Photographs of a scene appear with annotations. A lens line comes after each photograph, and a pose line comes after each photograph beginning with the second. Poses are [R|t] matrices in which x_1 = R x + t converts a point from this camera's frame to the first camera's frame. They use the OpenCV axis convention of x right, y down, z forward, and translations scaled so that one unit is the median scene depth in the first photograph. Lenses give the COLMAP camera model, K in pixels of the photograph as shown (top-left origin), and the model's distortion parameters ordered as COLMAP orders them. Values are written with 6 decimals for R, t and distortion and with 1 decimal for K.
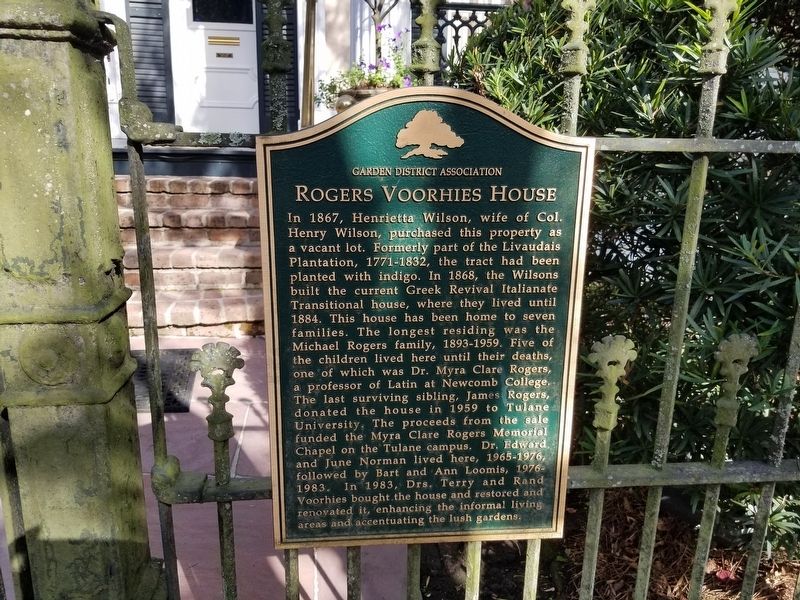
lens RADIAL K [[619.4, 0, 400.0], [0, 619.4, 300.0], [0, 0, 1]] dist [0.008195, -0.002452]
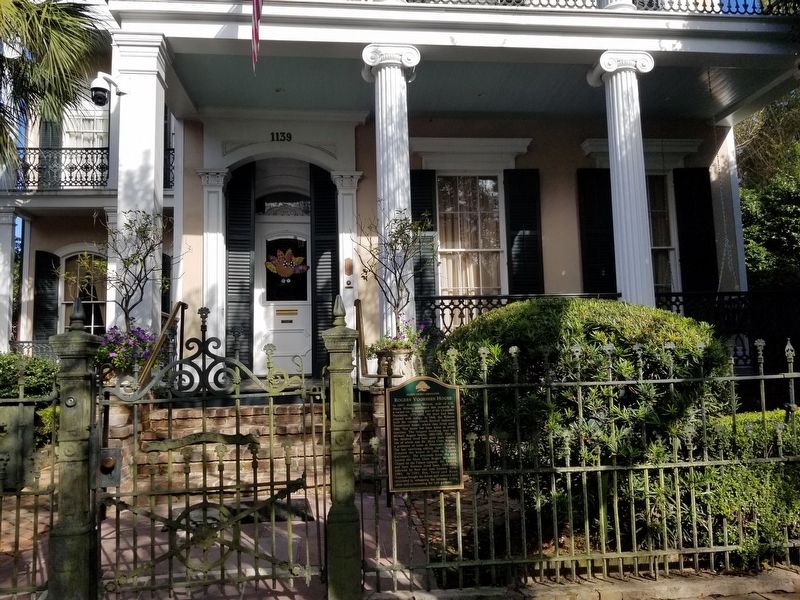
lens RADIAL K [[619.4, 0, 400.0], [0, 619.4, 300.0], [0, 0, 1]] dist [0.008195, -0.002452]
pose [[0.998851, -0.047222, -0.008183, -0.010475], [0.041347, 0.935423, -0.351105, 0.146158], [0.024234, 0.350363, 0.936300, -0.697604]]
